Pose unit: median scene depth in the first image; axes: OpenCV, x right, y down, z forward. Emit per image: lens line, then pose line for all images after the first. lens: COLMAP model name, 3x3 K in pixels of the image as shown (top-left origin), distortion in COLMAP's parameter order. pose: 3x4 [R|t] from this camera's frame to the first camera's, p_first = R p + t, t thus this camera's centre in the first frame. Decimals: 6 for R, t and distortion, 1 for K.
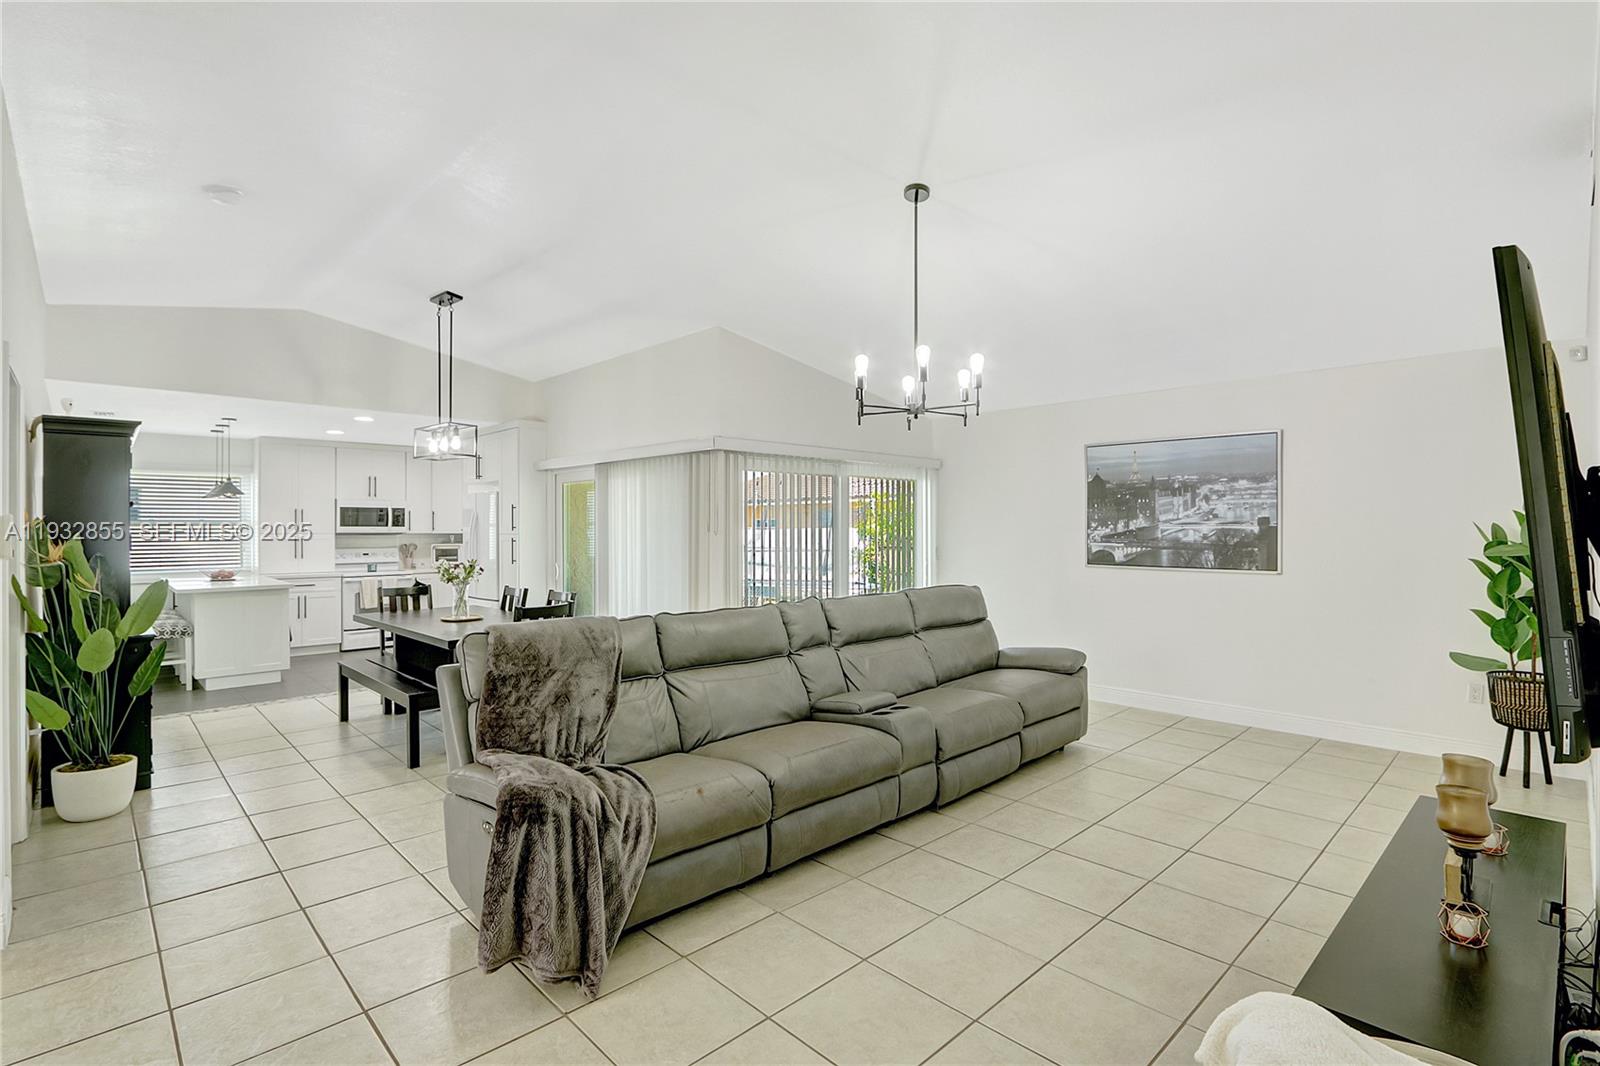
lens RADIAL K [[745.2, 0, 815.5], [0, 745.2, 543.9], [0, 0, 1]] dist [-0.018580, -0.000646]
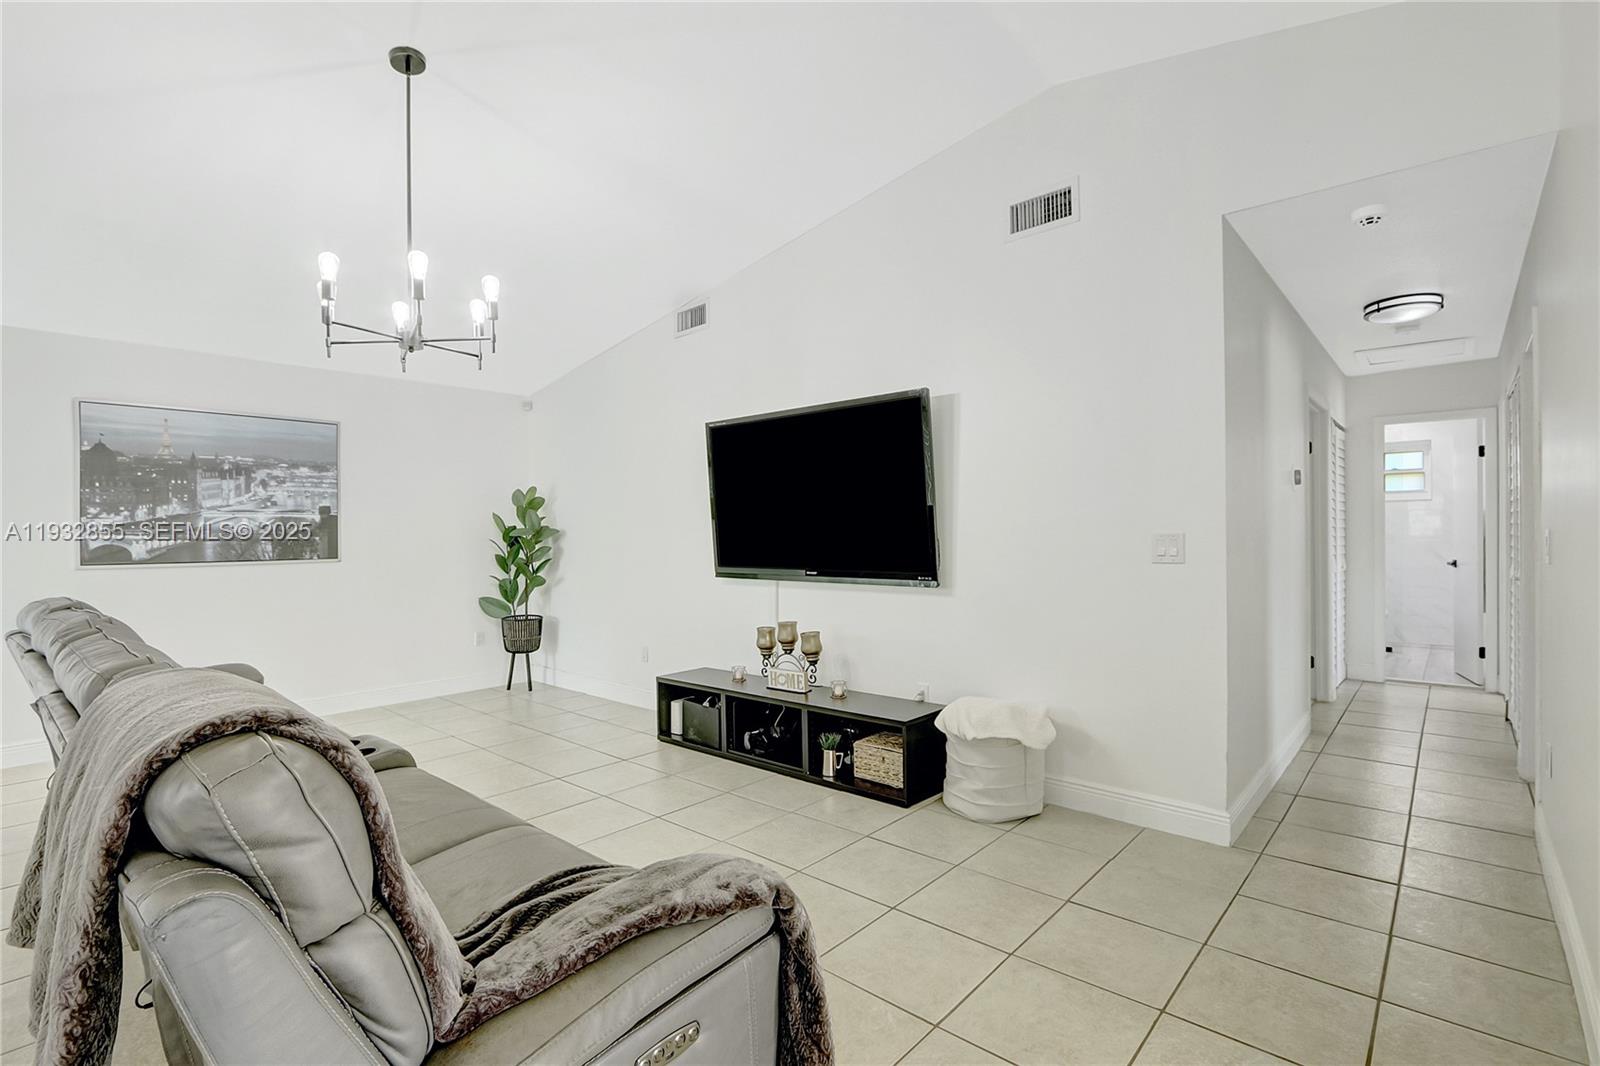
lens RADIAL K [[745.2, 0, 803.5], [0, 745.2, 540.1], [0, 0, 1]] dist [-0.018580, -0.000646]
pose [[-0.067408, -0.009770, 0.997678, -0.426949], [0.030939, 0.999451, 0.011877, 0.017811], [-0.997246, 0.031668, -0.067068, 0.395770]]
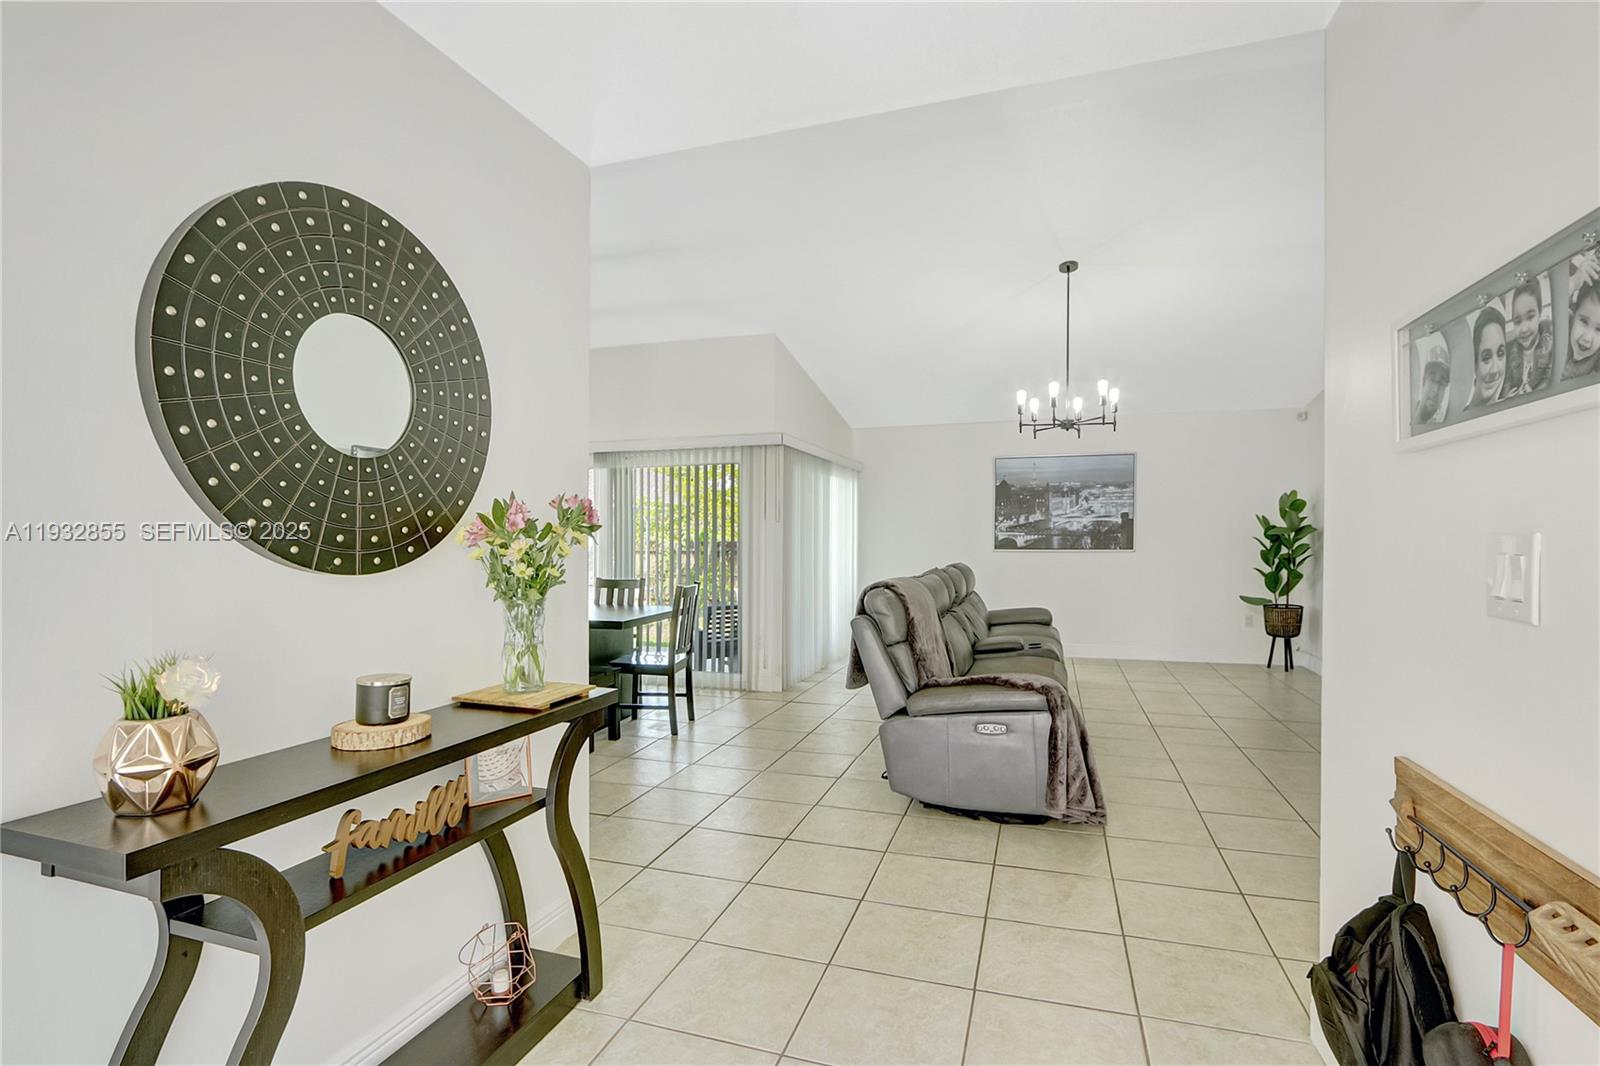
lens RADIAL K [[745.2, 0, 802.3], [0, 745.2, 560.1], [0, 0, 1]] dist [-0.018580, -0.000646]
pose [[0.889393, -0.017321, 0.456815, -0.592577], [0.013046, 0.999837, 0.012512, 0.029185], [-0.456957, -0.005169, 0.889474, -0.005788]]
